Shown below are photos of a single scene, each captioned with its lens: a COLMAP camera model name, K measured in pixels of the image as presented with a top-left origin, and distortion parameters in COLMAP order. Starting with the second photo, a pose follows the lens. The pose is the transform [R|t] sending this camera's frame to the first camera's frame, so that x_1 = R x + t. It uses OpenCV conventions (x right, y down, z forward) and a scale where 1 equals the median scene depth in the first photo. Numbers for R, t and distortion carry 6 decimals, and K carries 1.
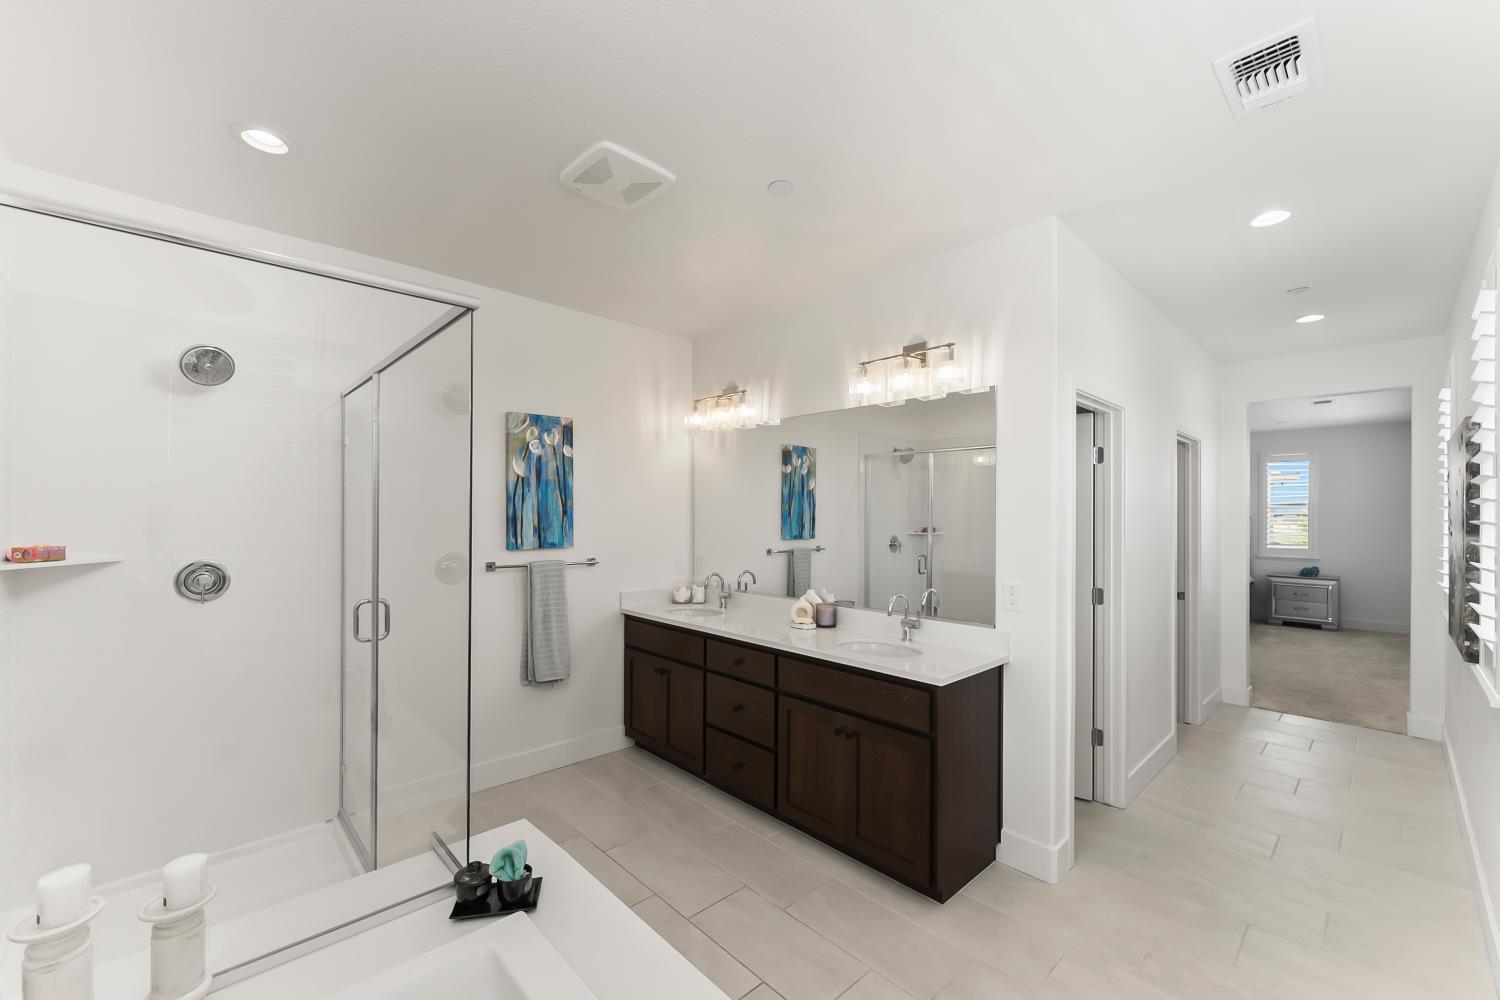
lens RADIAL K [[621.8, 0, 747.3], [0, 621.8, 504.1], [0, 0, 1]] dist [0.000906, -0.000502]
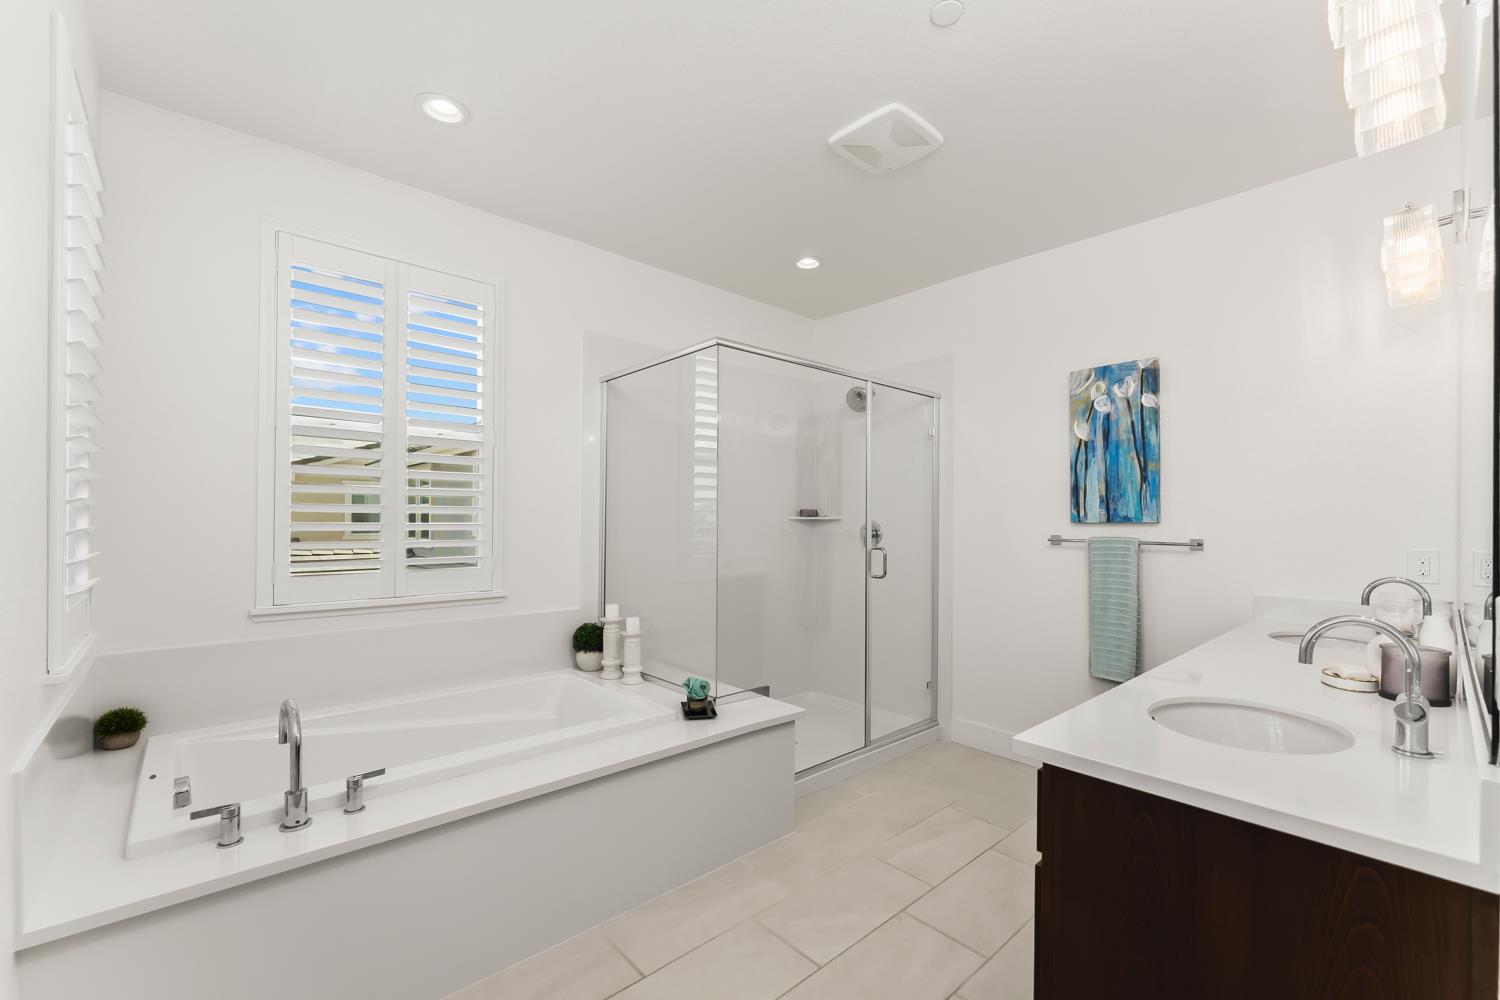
lens RADIAL K [[621.8, 0, 747.1], [0, 621.8, 514.4], [0, 0, 1]] dist [0.000906, -0.000502]
pose [[-0.021542, -0.014790, -0.999659, 0.522204], [0.005401, 0.999874, -0.014910, 0.069973], [0.999753, -0.005721, -0.021460, 0.524646]]
